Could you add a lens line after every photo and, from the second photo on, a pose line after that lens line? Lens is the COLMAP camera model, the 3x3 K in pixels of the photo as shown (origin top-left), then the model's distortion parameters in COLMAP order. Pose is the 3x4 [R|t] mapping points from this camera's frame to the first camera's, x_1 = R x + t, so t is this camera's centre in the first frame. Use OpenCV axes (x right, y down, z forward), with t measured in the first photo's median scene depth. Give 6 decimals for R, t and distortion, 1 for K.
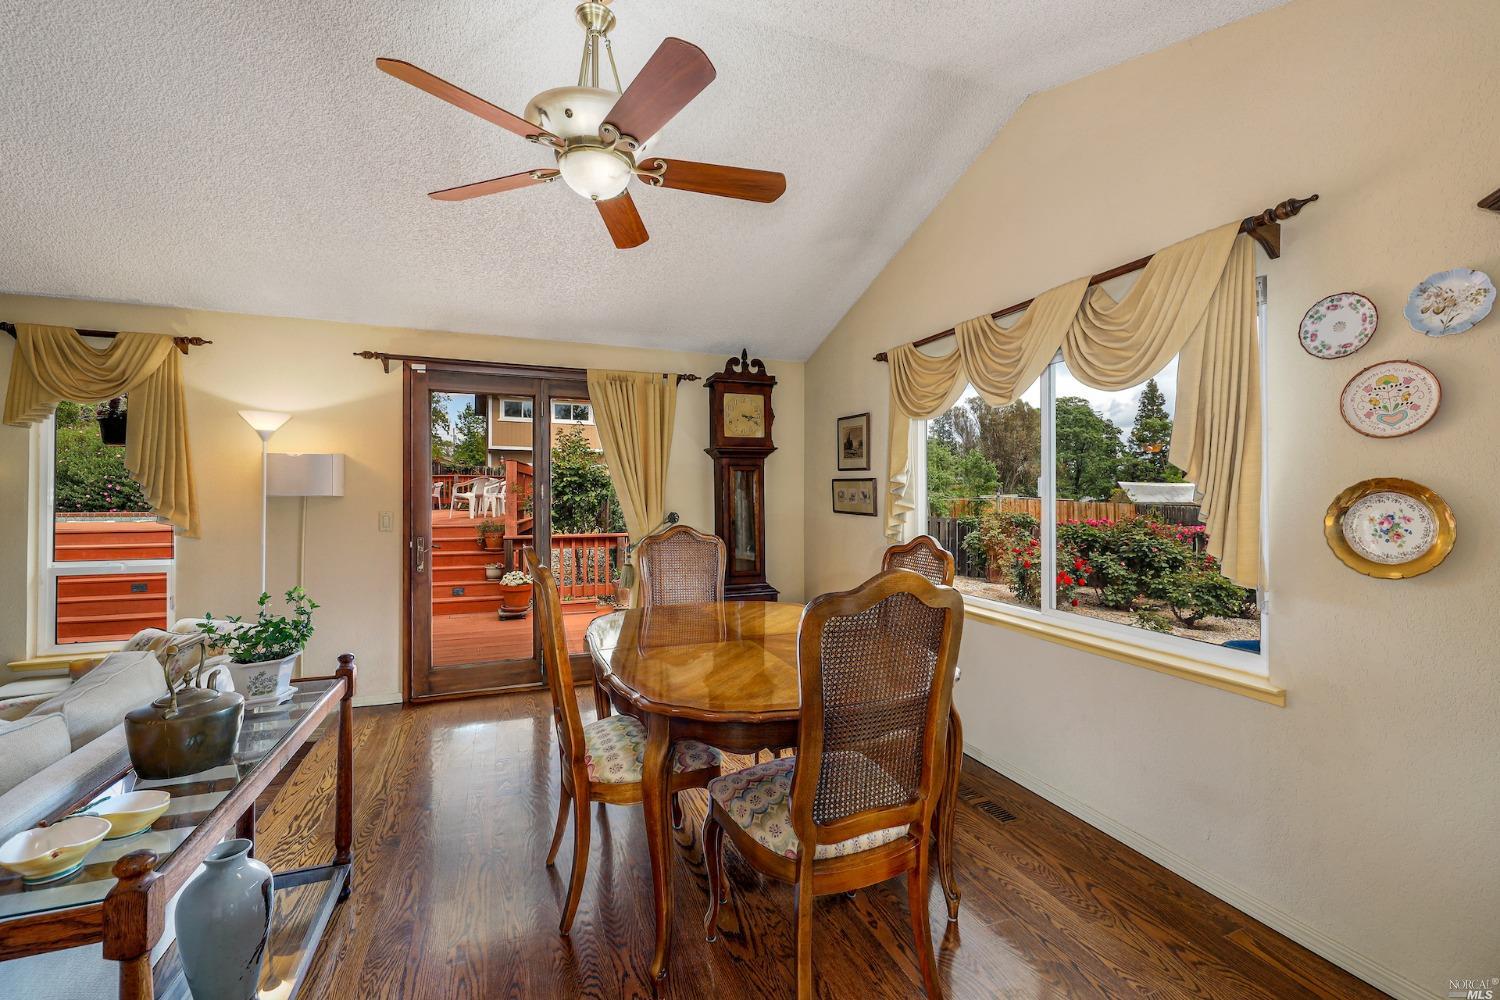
lens RADIAL K [[640.7, 0, 750.5], [0, 640.7, 491.7], [0, 0, 1]] dist [-0.000872, 0.000156]
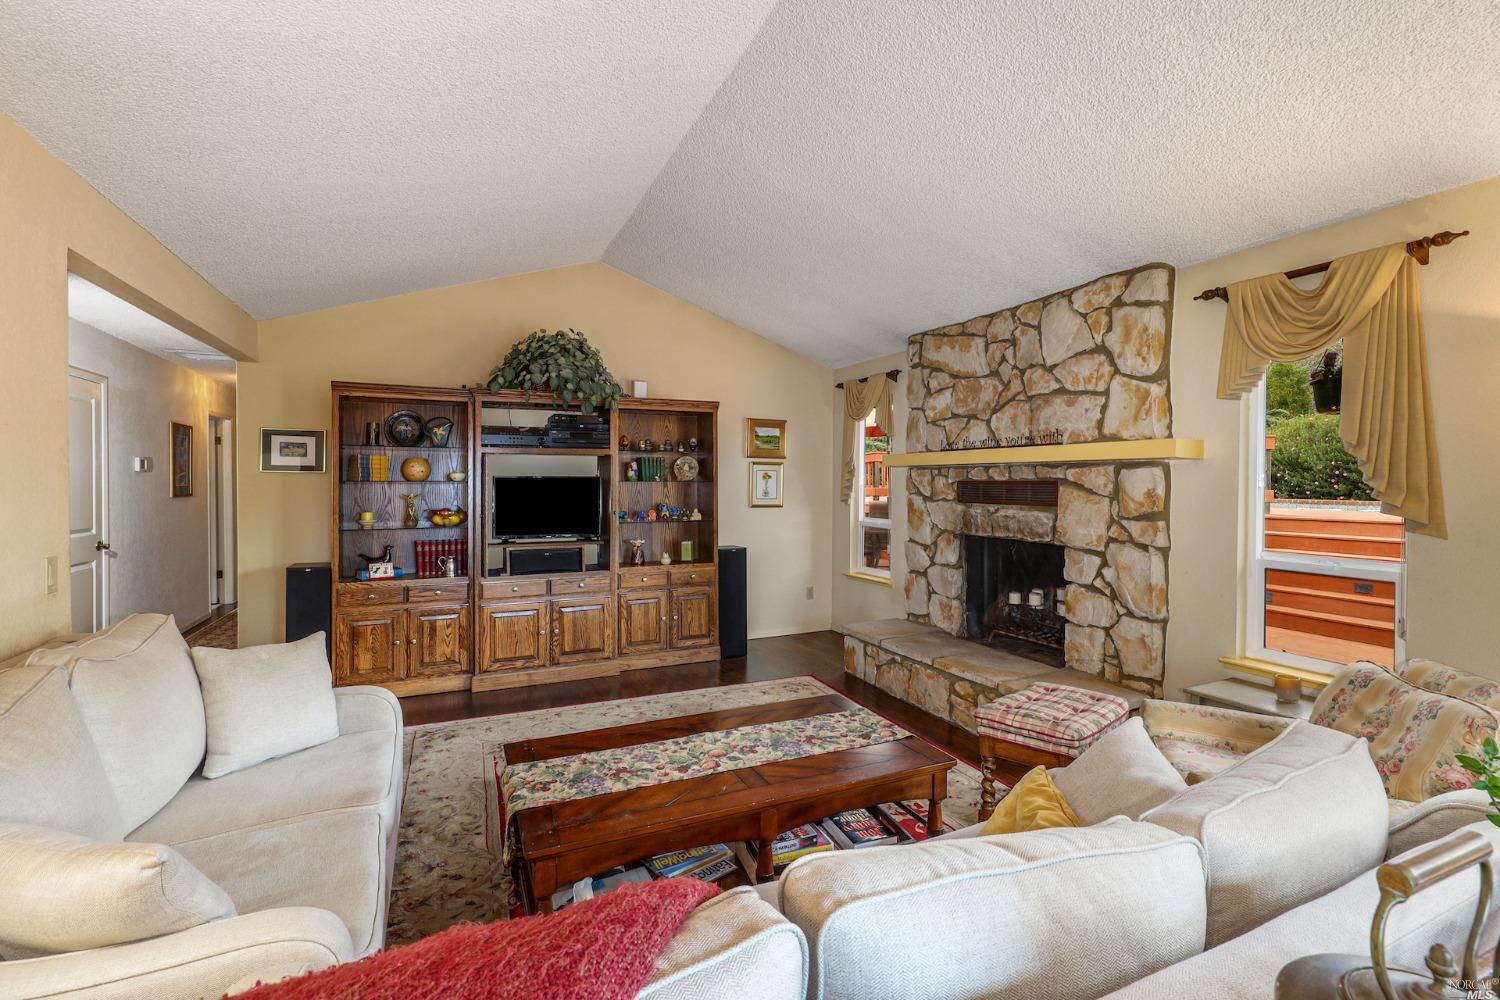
lens RADIAL K [[678.0, 0, 750.6], [0, 678.0, 485.9], [0, 0, 1]] dist [-0.001483, 0.000258]
pose [[0.067213, 0.008106, -0.997706, -0.215659], [-0.001493, 0.999967, 0.008024, 0.014820], [0.997738, 0.000950, 0.067223, 0.243022]]
